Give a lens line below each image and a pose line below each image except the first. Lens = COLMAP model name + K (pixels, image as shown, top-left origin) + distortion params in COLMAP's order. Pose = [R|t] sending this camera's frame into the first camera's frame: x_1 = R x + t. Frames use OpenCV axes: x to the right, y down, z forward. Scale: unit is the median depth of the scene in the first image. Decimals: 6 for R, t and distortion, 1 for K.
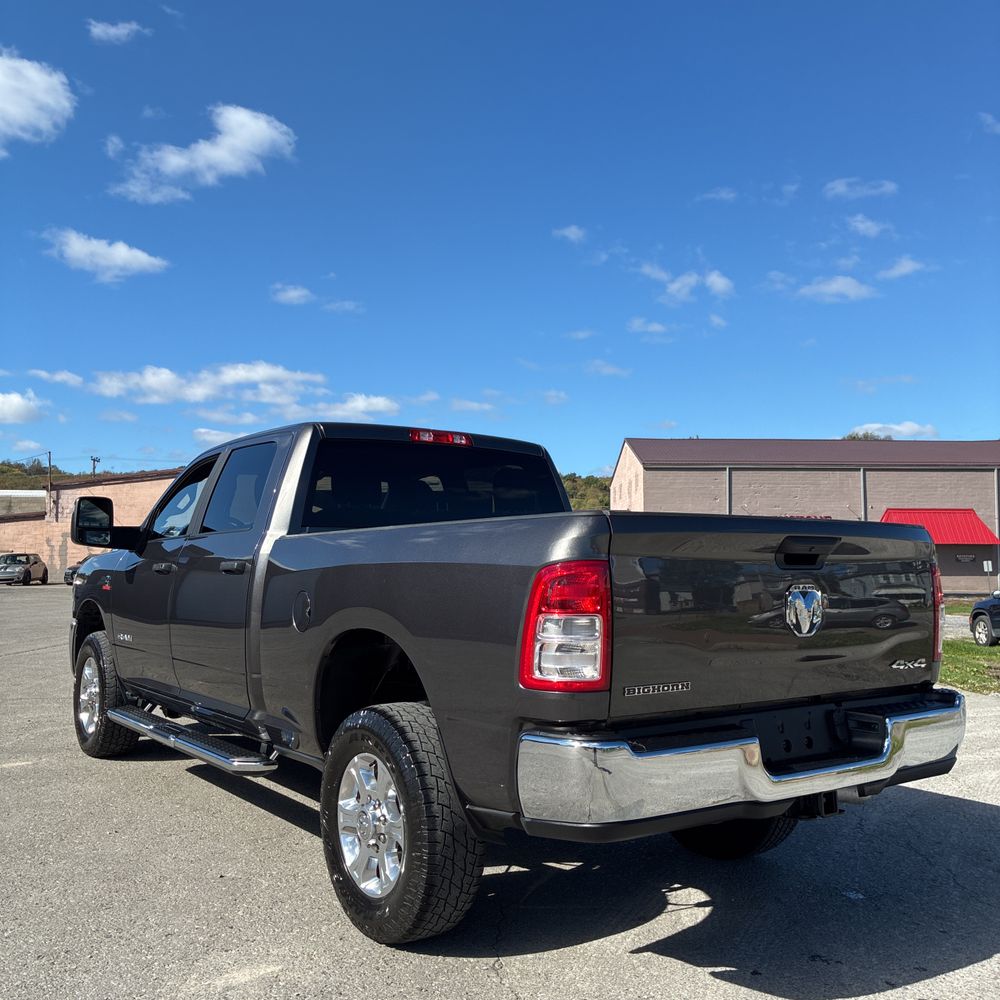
lens RADIAL K [[1000.5, 0, 495.2], [0, 1000.5, 483.1], [0, 0, 1]] dist [0.016189, 0.000000]
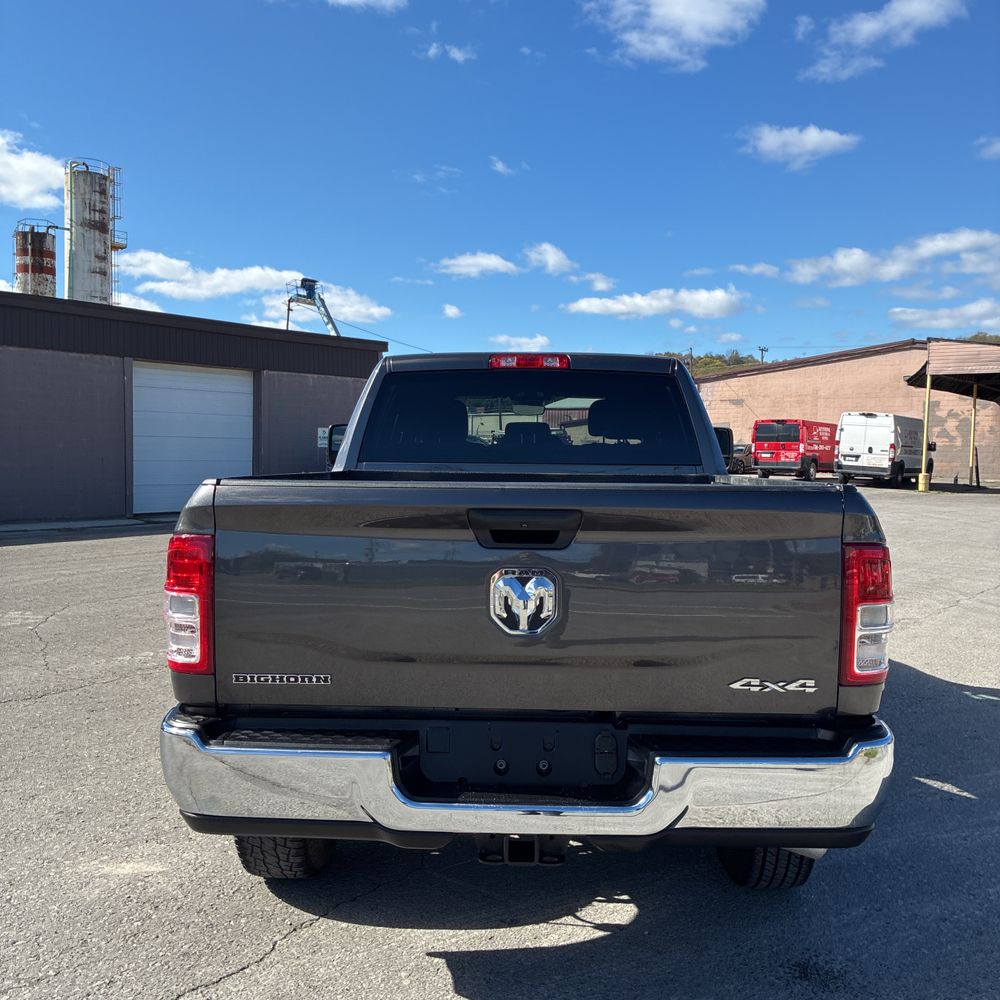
lens RADIAL K [[1000.5, 0, 505.8], [0, 1000.5, 493.3], [0, 0, 1]] dist [0.016189, 0.000000]
pose [[0.800585, 0.032457, -0.598340, 0.723437], [0.039738, 0.993458, 0.107060, -0.036735], [0.597900, -0.109487, 0.794058, 0.375655]]
